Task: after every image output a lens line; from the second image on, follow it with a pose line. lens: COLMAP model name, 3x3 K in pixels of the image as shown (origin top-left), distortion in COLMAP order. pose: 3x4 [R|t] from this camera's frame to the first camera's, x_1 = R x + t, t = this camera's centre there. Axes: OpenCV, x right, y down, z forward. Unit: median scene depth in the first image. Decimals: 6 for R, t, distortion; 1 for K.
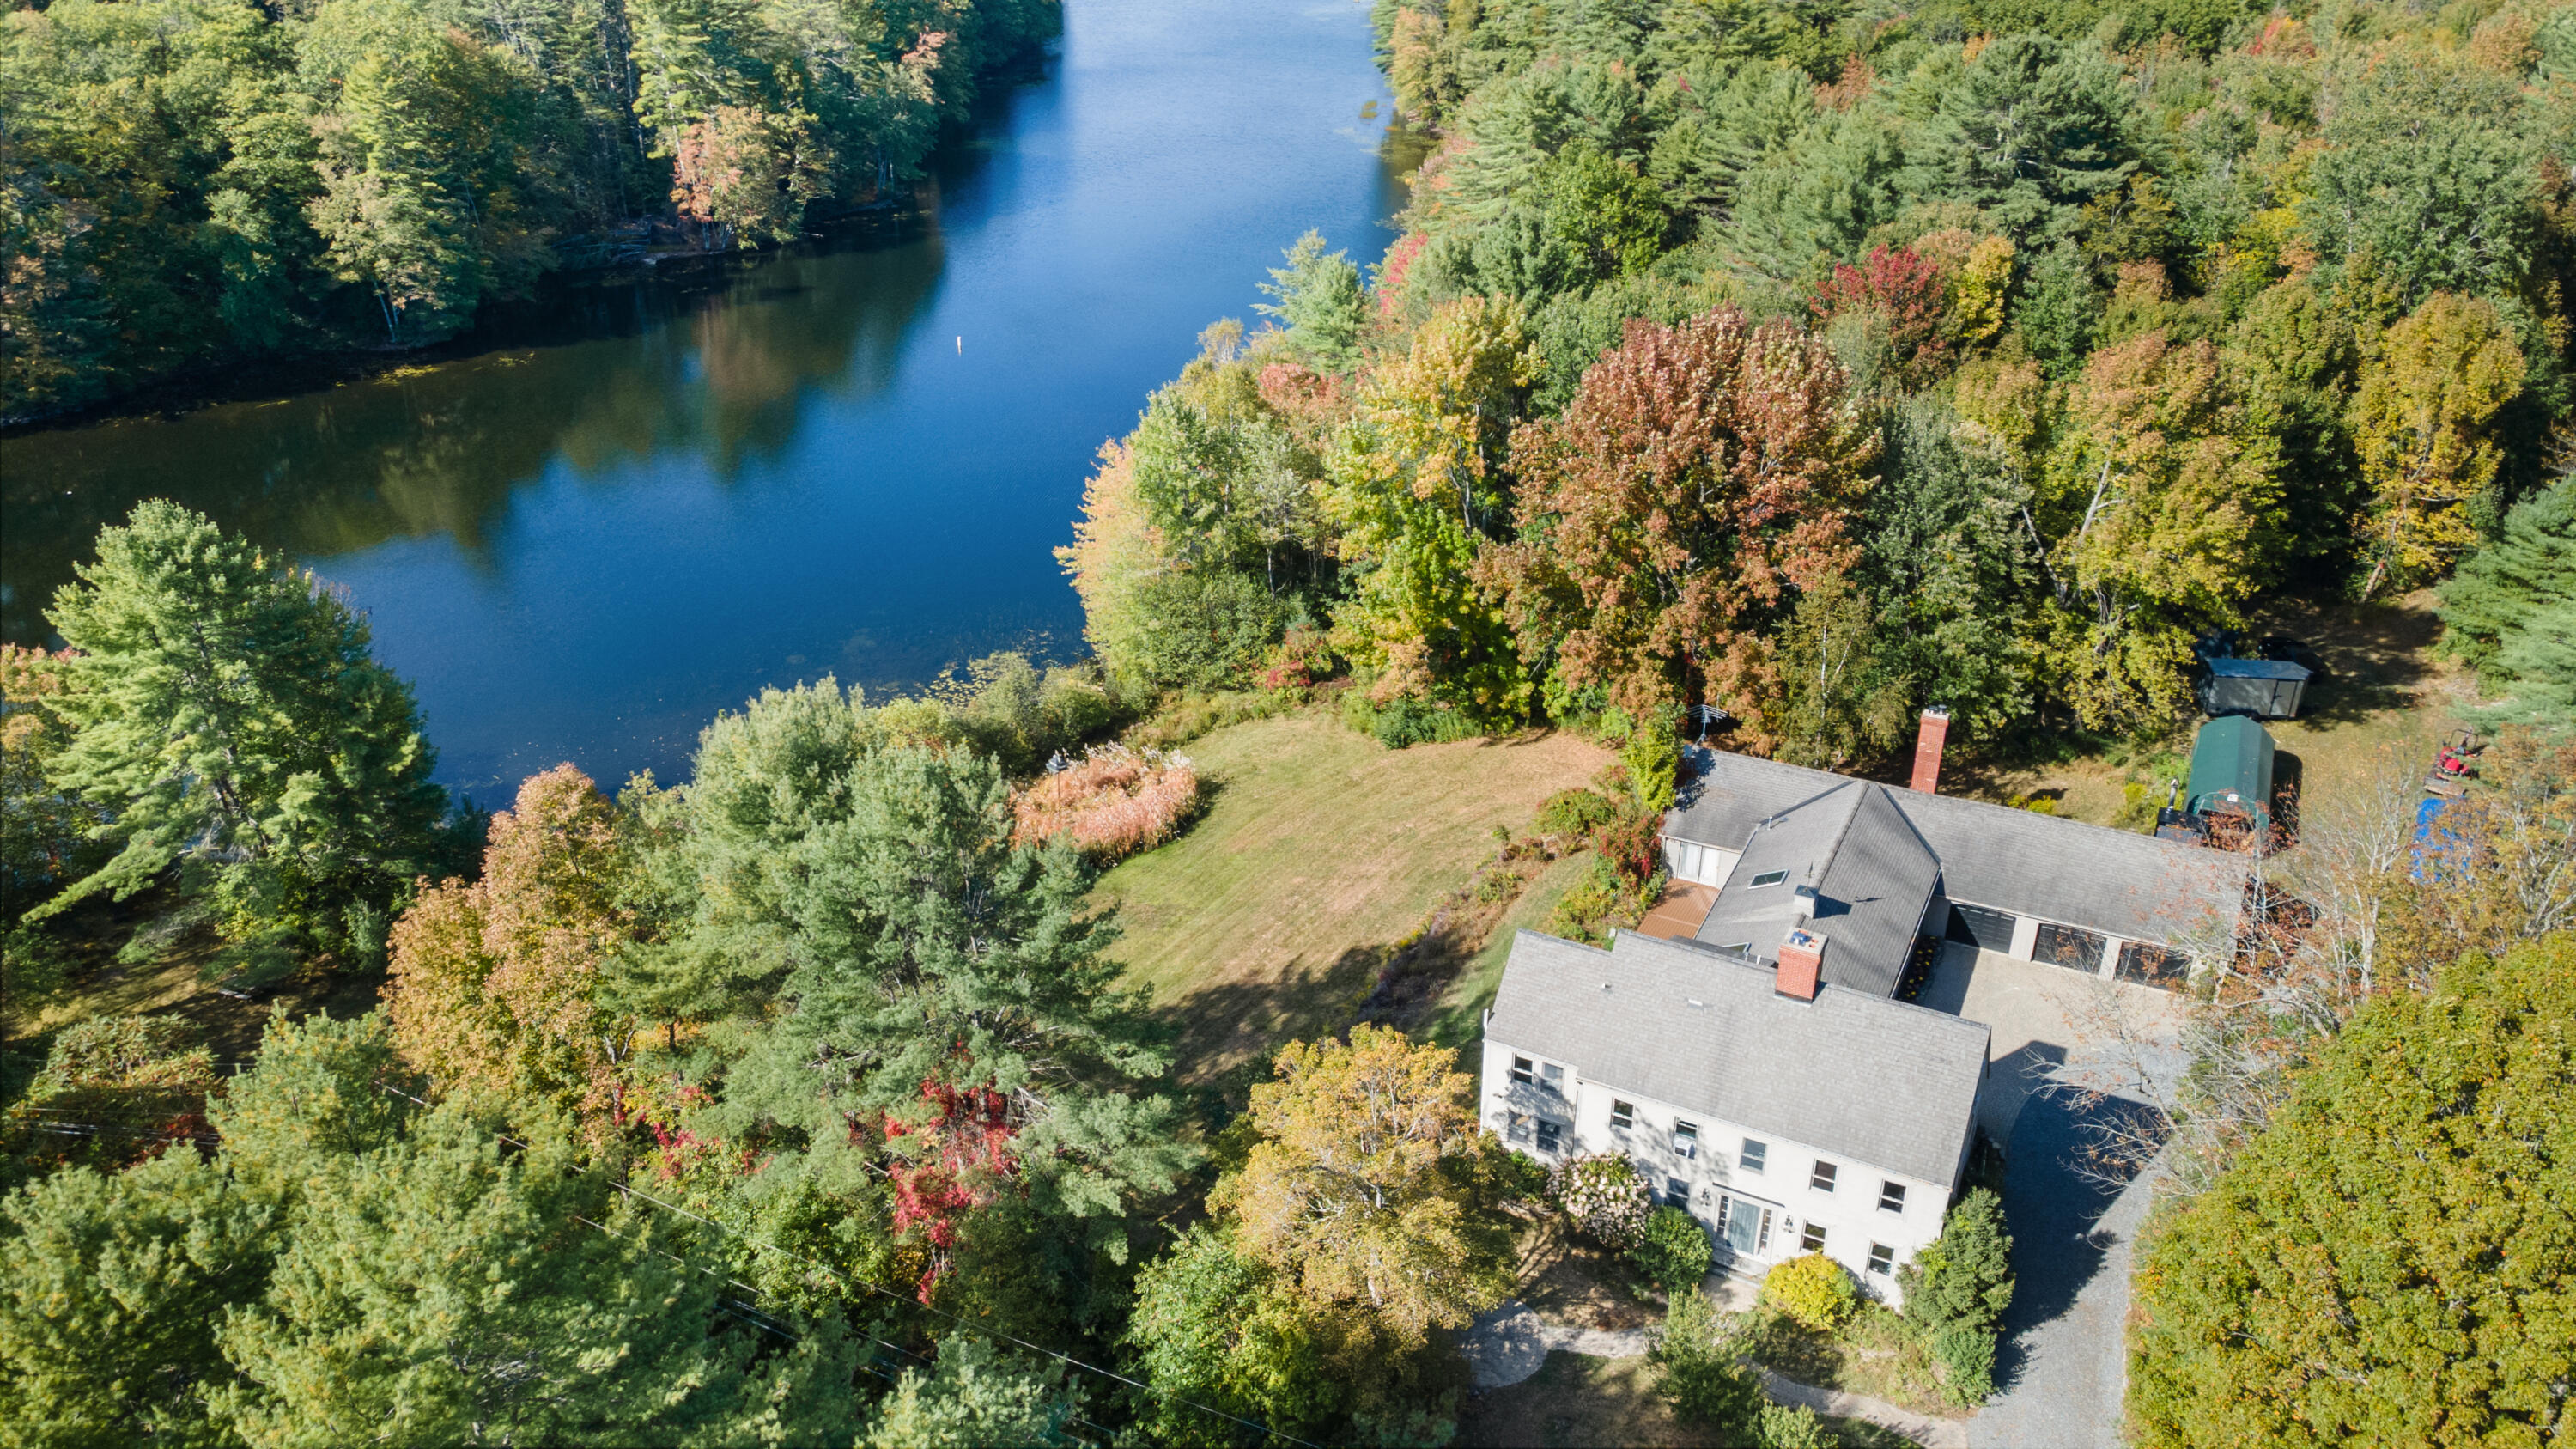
lens RADIAL K [[1840.2, 0, 1280.6], [0, 1840.2, 731.7], [0, 0, 1]] dist [0.036890, -0.000786]
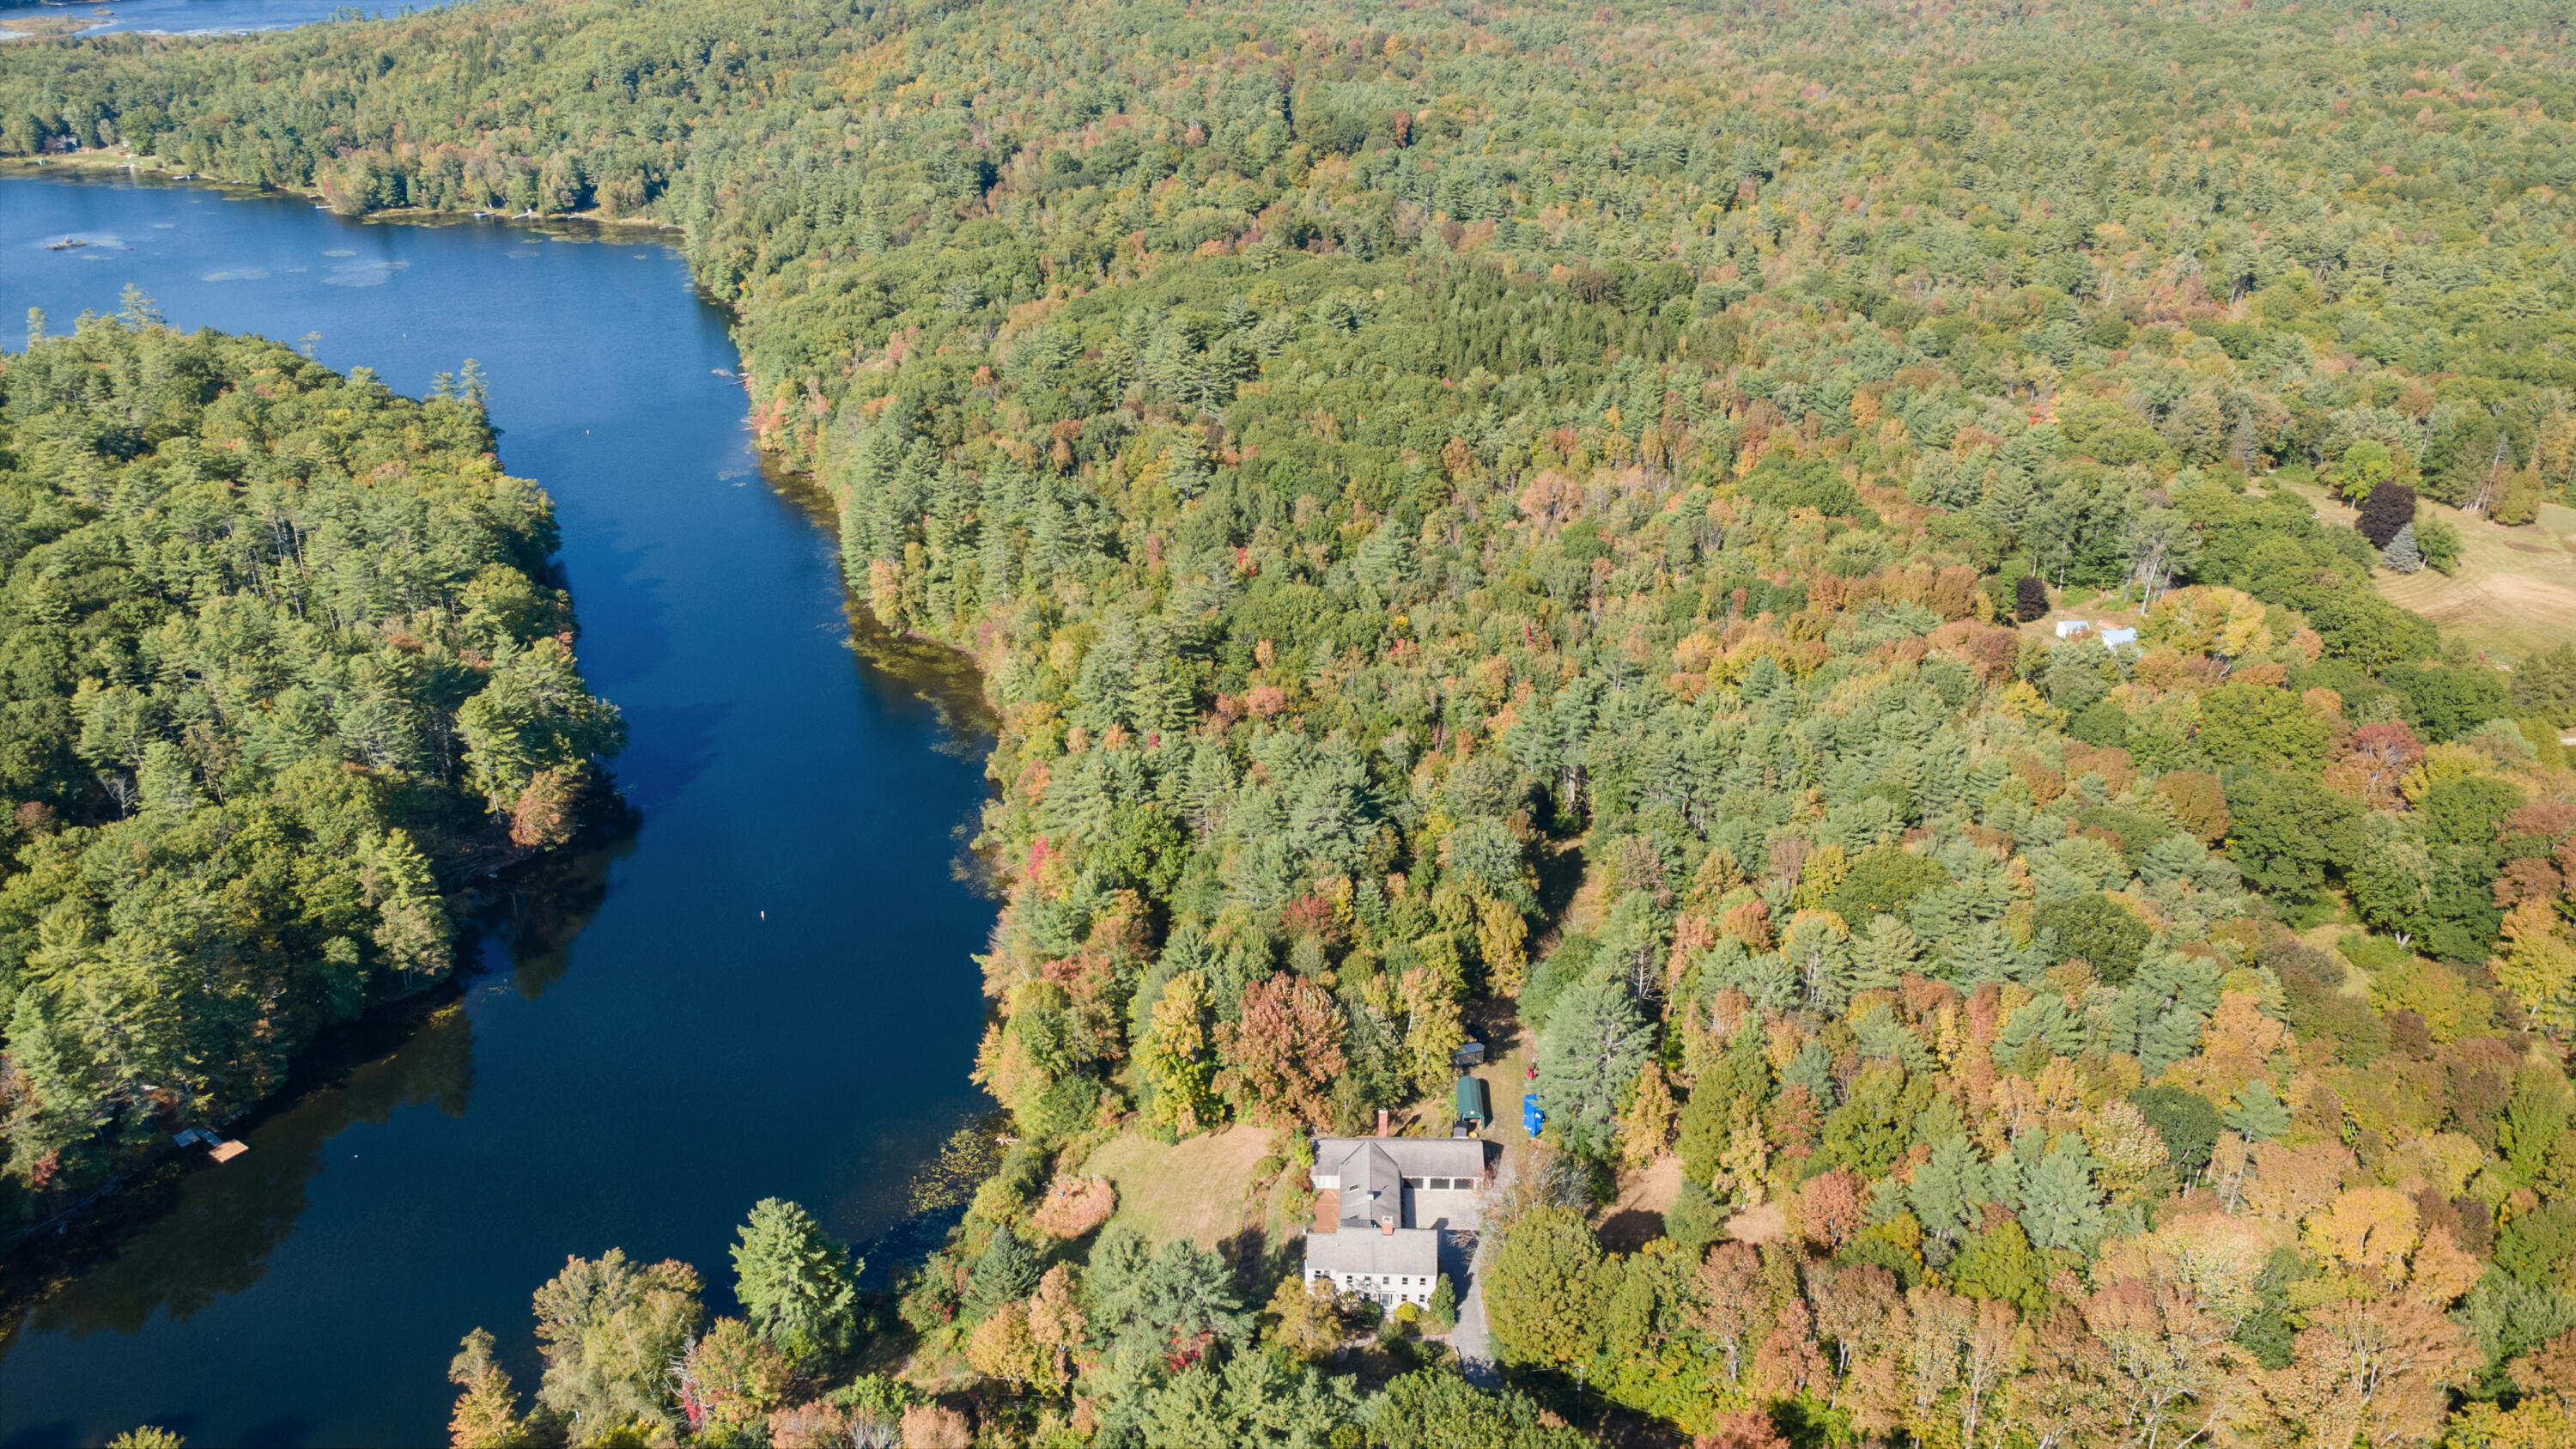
lens RADIAL K [[1840.2, 0, 1280.6], [0, 1840.2, 731.7], [0, 0, 1]] dist [0.036890, -0.000786]
pose [[0.904557, -0.166769, 0.392384, -0.885961], [0.184739, 0.982754, -0.008190, -0.632784], [-0.384251, 0.079897, 0.919765, -1.771997]]
